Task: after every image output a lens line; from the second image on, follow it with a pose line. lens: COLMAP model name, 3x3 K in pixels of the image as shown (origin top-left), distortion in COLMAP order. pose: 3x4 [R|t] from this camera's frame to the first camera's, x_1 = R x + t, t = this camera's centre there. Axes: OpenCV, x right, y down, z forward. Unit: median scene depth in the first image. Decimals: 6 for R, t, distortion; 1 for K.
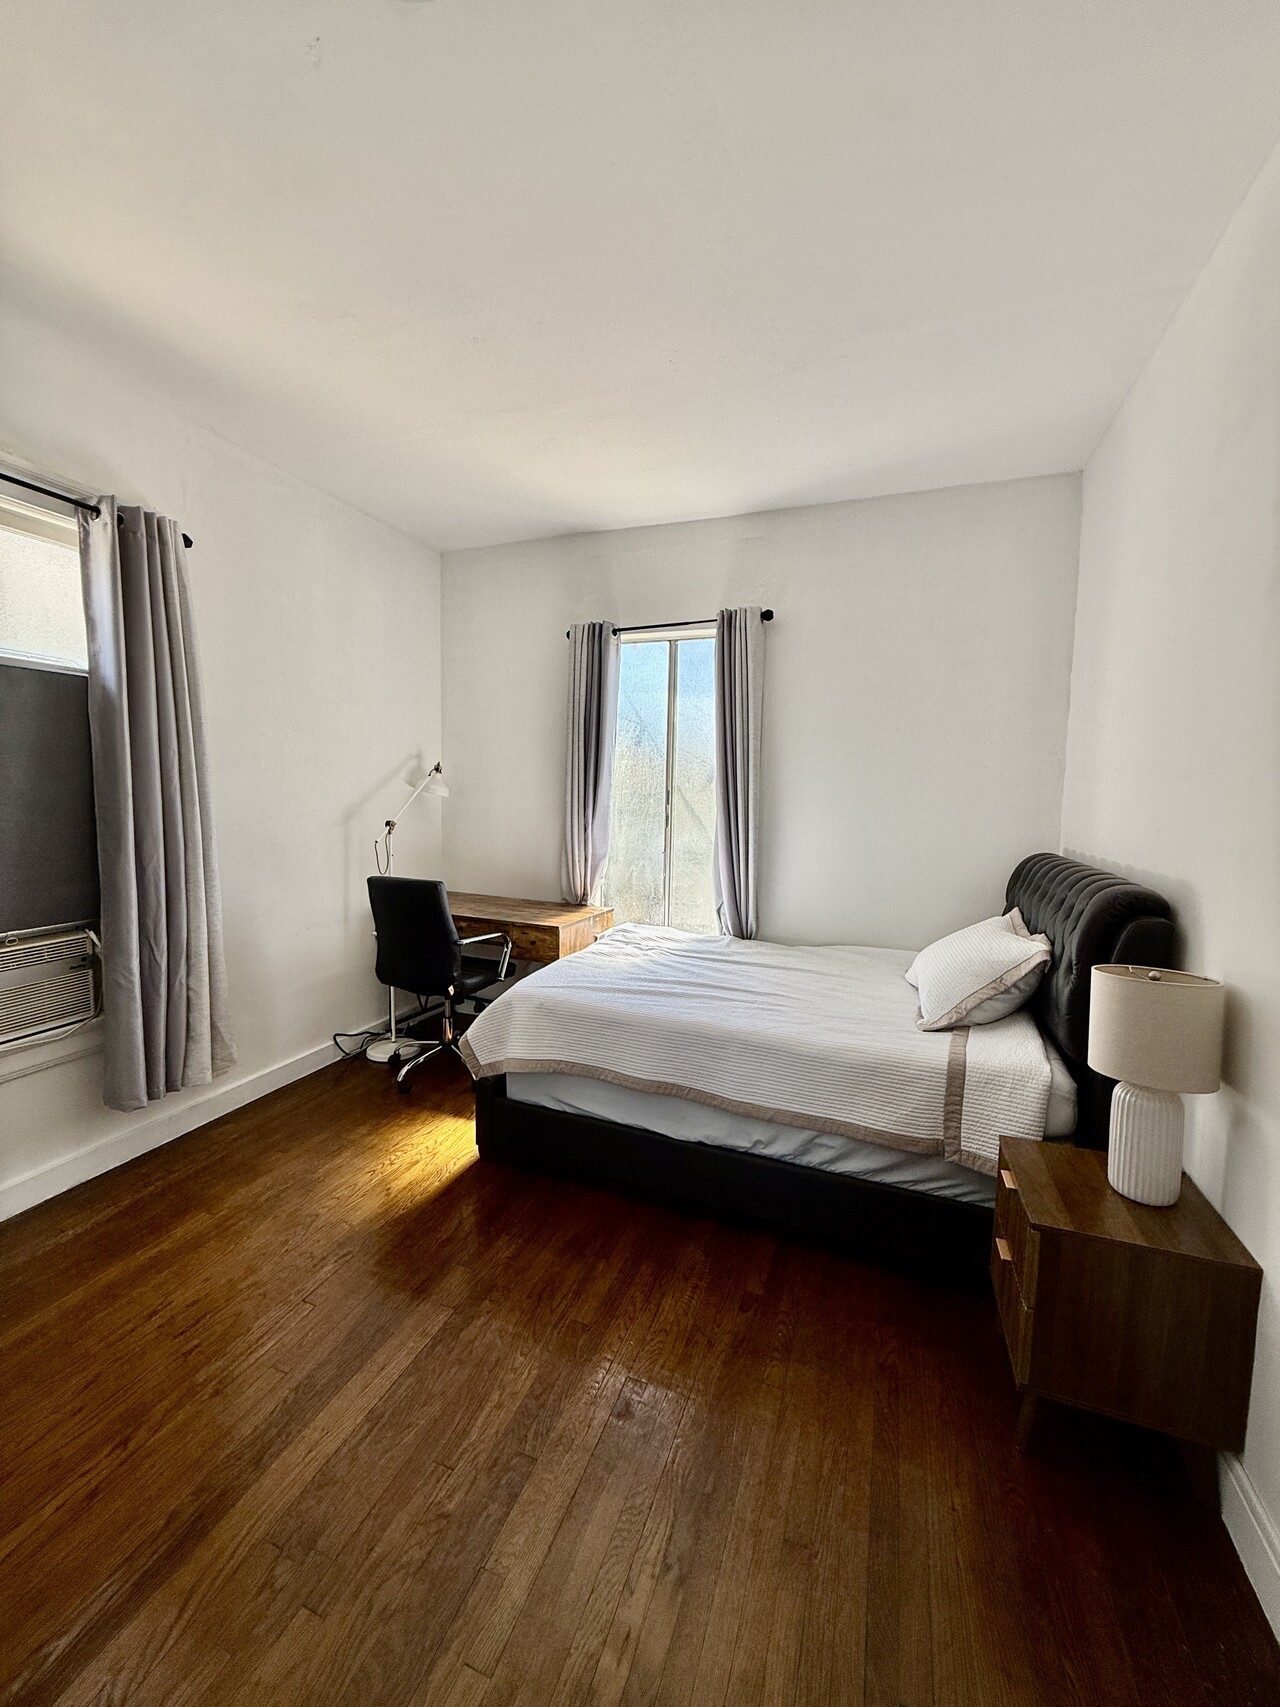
lens RADIAL K [[674.2, 0, 639.1], [0, 674.2, 848.2], [0, 0, 1]] dist [-0.000145, -0.000594]
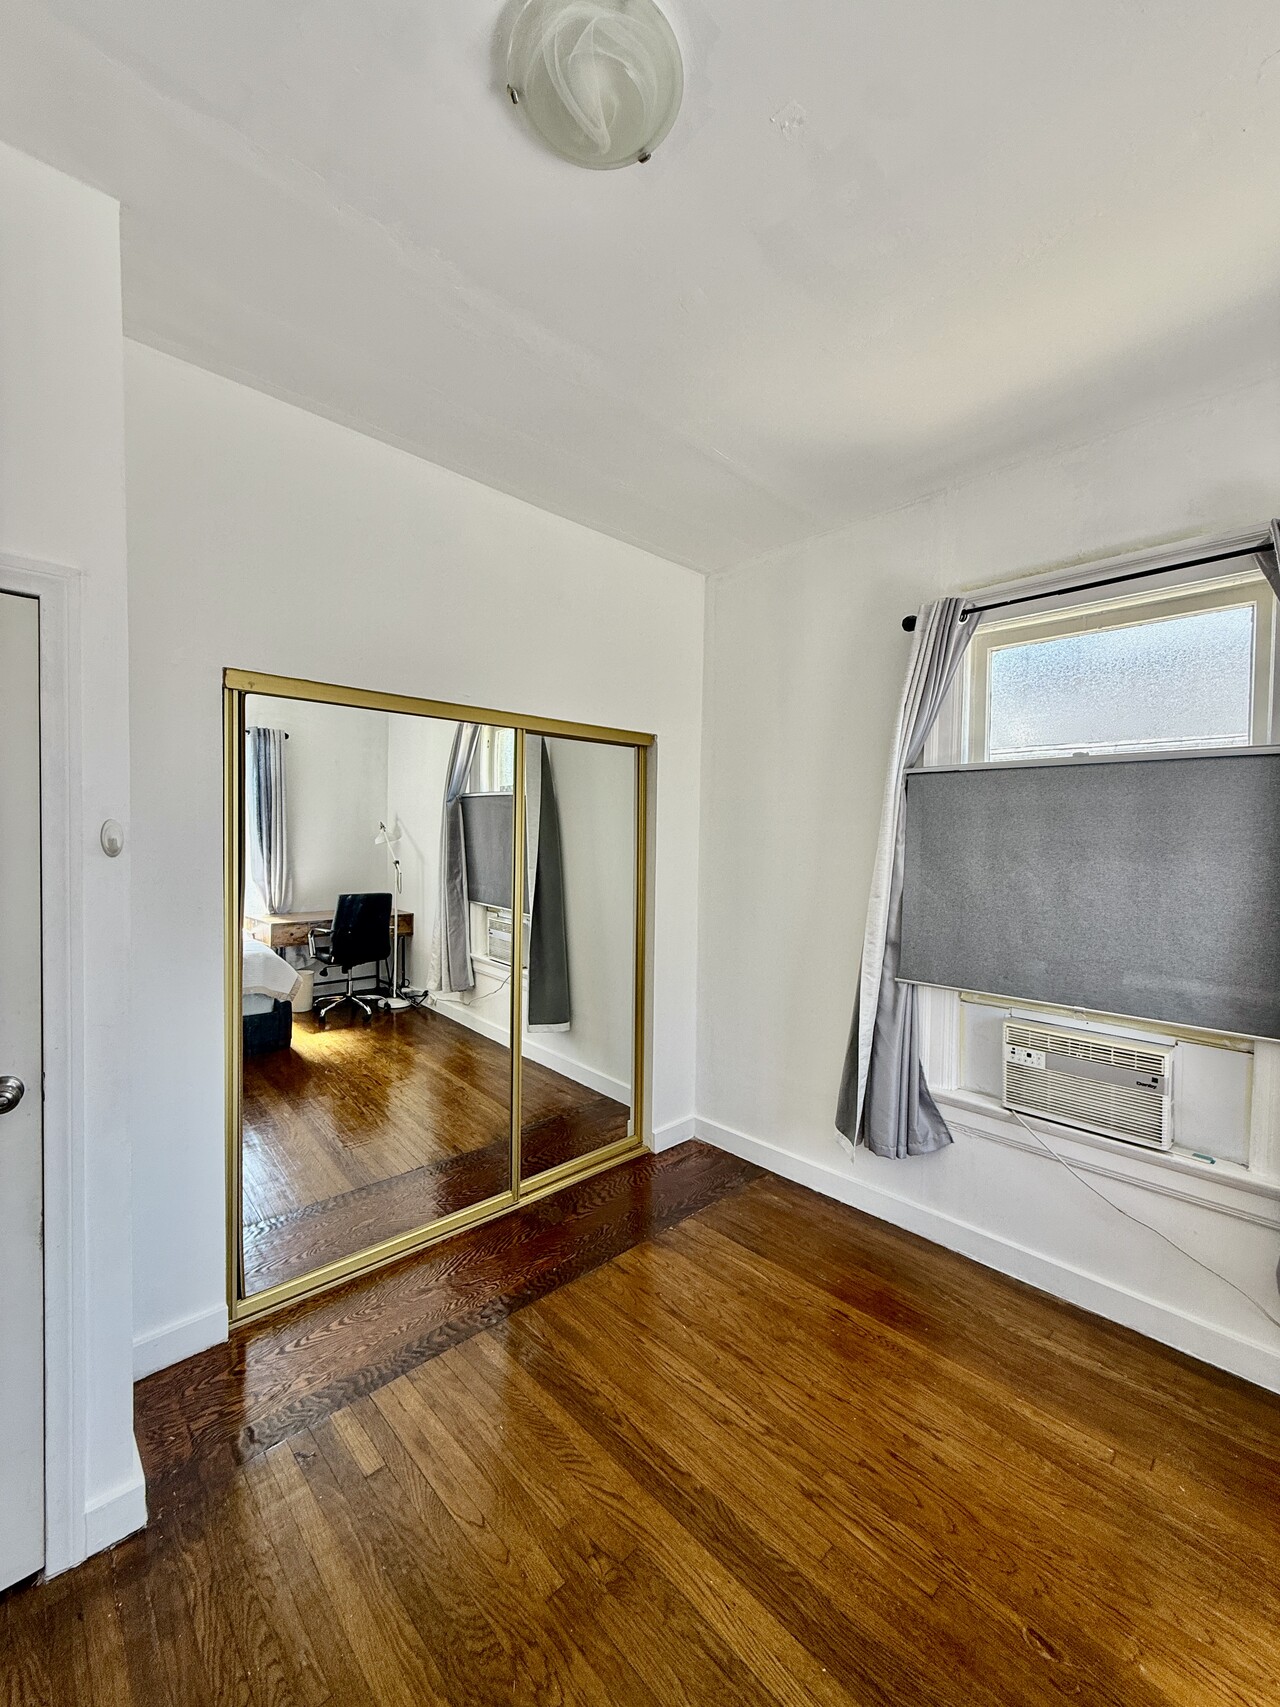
lens RADIAL K [[674.2, 0, 639.1], [0, 674.2, 848.2], [0, 0, 1]] dist [-0.000145, -0.000594]
pose [[-0.433782, -0.008163, -0.900981, 0.266995], [-0.099060, 0.994329, 0.038685, -0.105226], [0.895556, 0.106032, -0.432130, 0.778970]]
